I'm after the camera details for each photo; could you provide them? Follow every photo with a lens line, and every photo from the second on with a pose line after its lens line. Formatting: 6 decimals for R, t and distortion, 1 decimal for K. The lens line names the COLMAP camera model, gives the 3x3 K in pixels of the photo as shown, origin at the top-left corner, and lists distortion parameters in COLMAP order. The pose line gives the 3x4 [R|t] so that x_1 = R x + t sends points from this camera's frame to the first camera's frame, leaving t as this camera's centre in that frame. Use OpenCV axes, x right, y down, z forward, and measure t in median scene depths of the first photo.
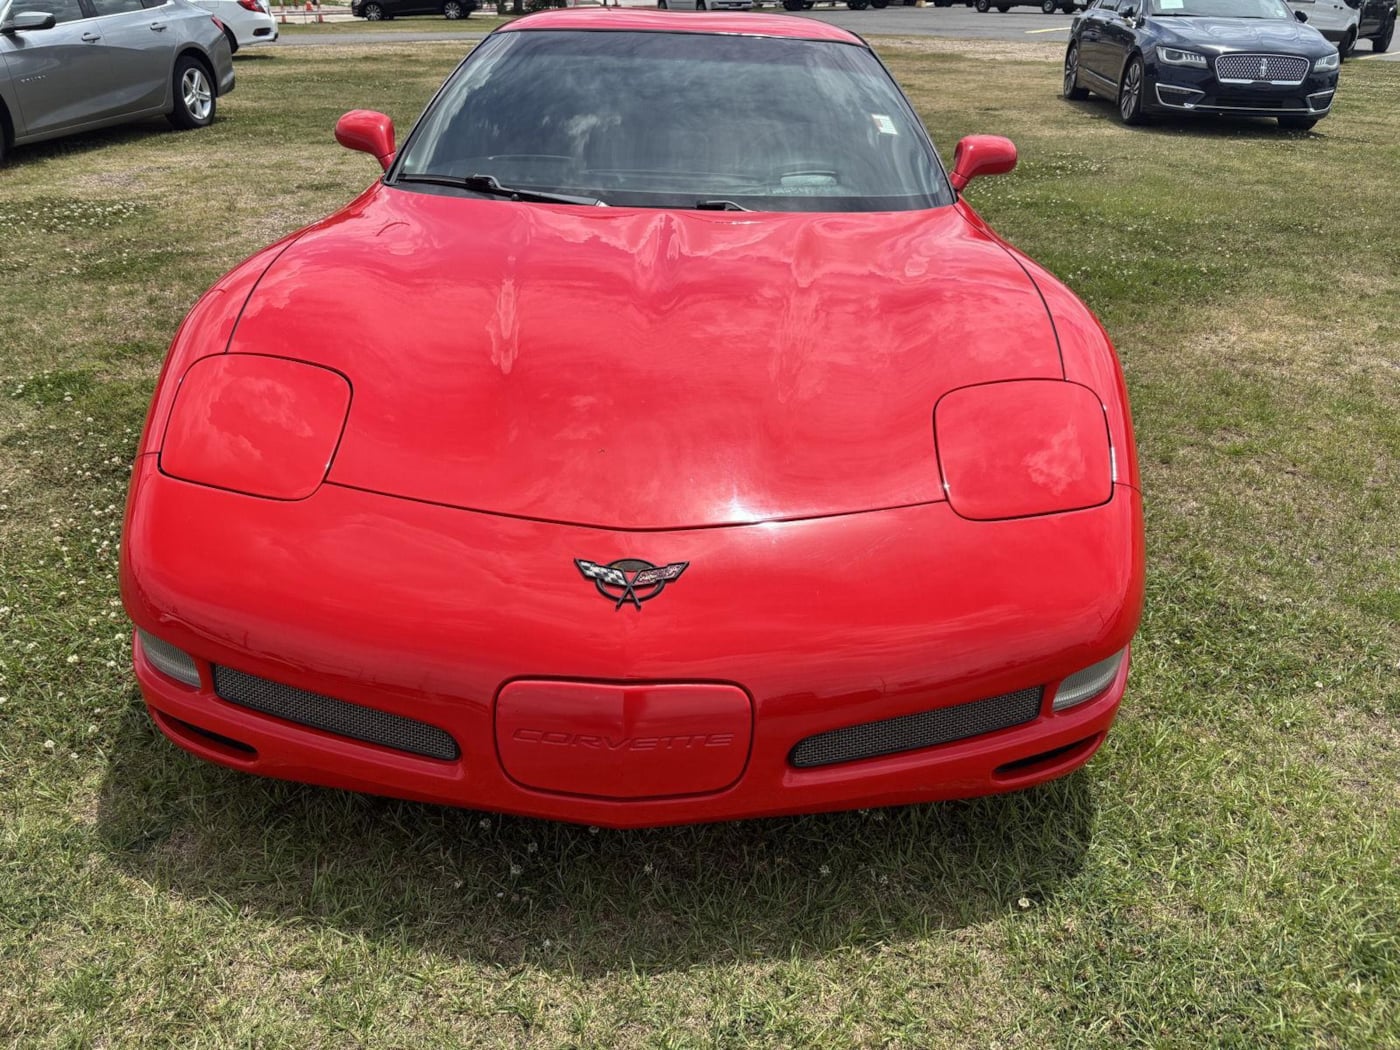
lens RADIAL K [[1068.9, 0, 706.0], [0, 1068.9, 523.7], [0, 0, 1]] dist [0.028856, -0.031915]
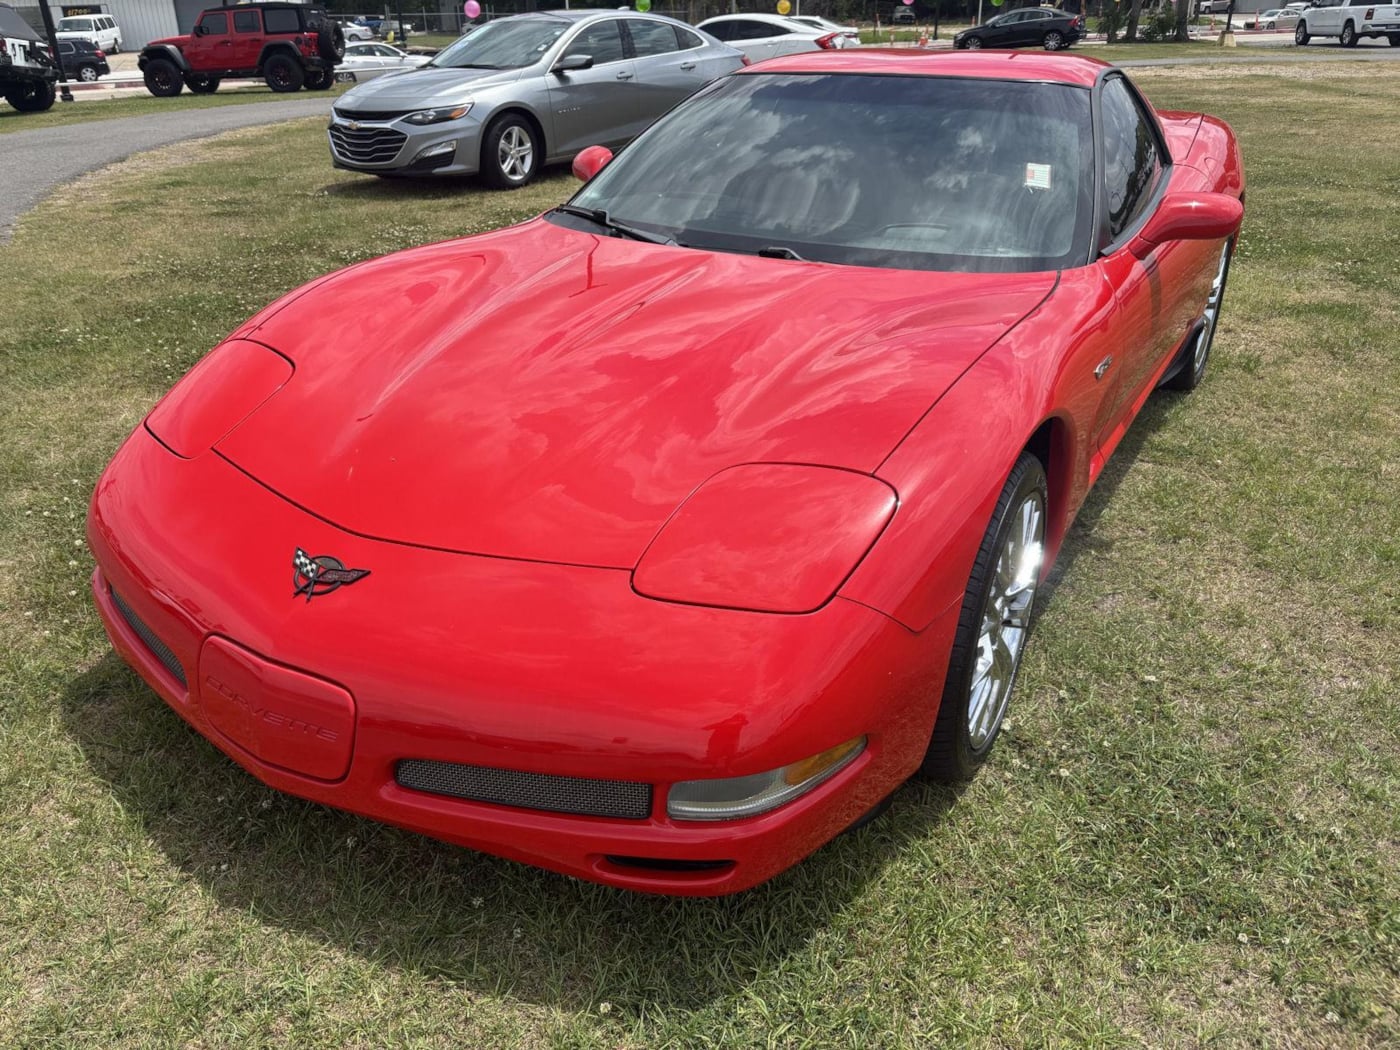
lens RADIAL K [[1068.9, 0, 698.3], [0, 1068.9, 522.7], [0, 0, 1]] dist [0.028856, -0.031915]
pose [[0.857820, 0.192943, -0.476359, 0.737521], [-0.204339, 0.978490, 0.028354, -0.105389], [0.471583, 0.073016, 0.878794, 0.184899]]
